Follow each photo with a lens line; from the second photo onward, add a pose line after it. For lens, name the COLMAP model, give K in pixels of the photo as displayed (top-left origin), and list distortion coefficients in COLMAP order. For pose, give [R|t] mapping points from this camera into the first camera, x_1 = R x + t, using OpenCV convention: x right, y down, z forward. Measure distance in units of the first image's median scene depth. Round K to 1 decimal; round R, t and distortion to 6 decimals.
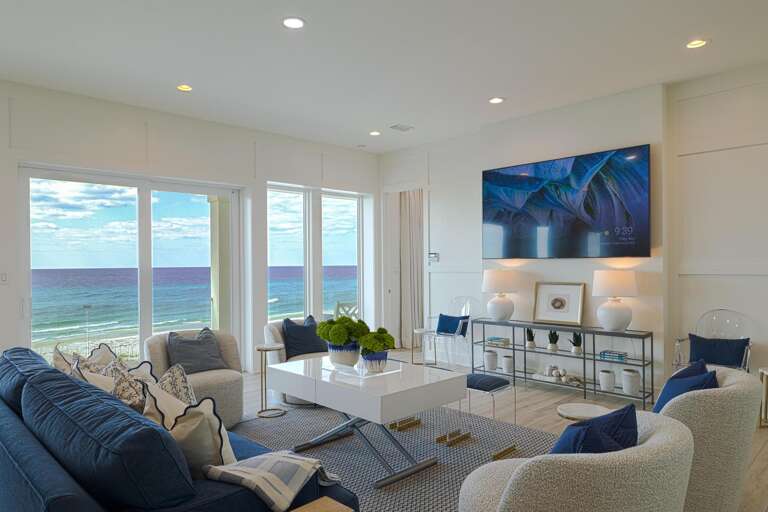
lens RADIAL K [[514.8, 0, 384.0], [0, 514.8, 259.6], [0, 0, 1]] dist [-0.000873, 0.000228]
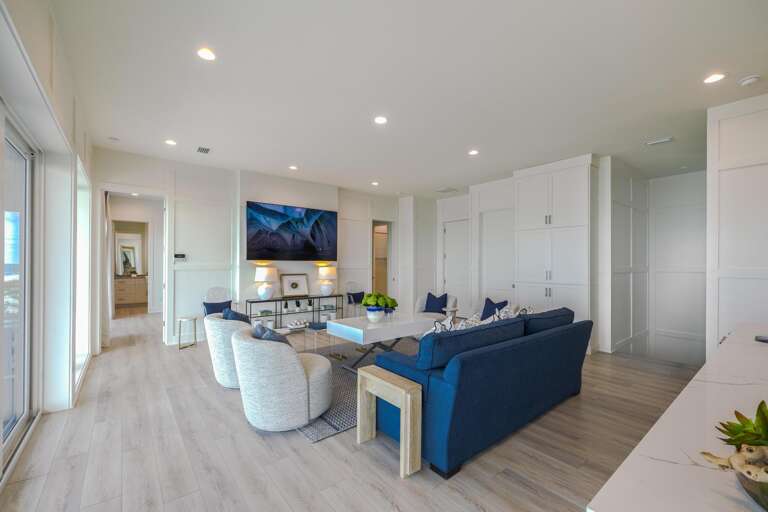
lens RADIAL K [[331.1, 0, 383.5], [0, 331.1, 257.3], [0, 0, 1]] dist [0.003669, 0.001098]
pose [[0.061918, 0.011392, 0.998016, -0.823007], [-0.024256, 0.999657, -0.009906, -0.011096], [-0.997786, -0.023595, 0.062173, 0.612787]]
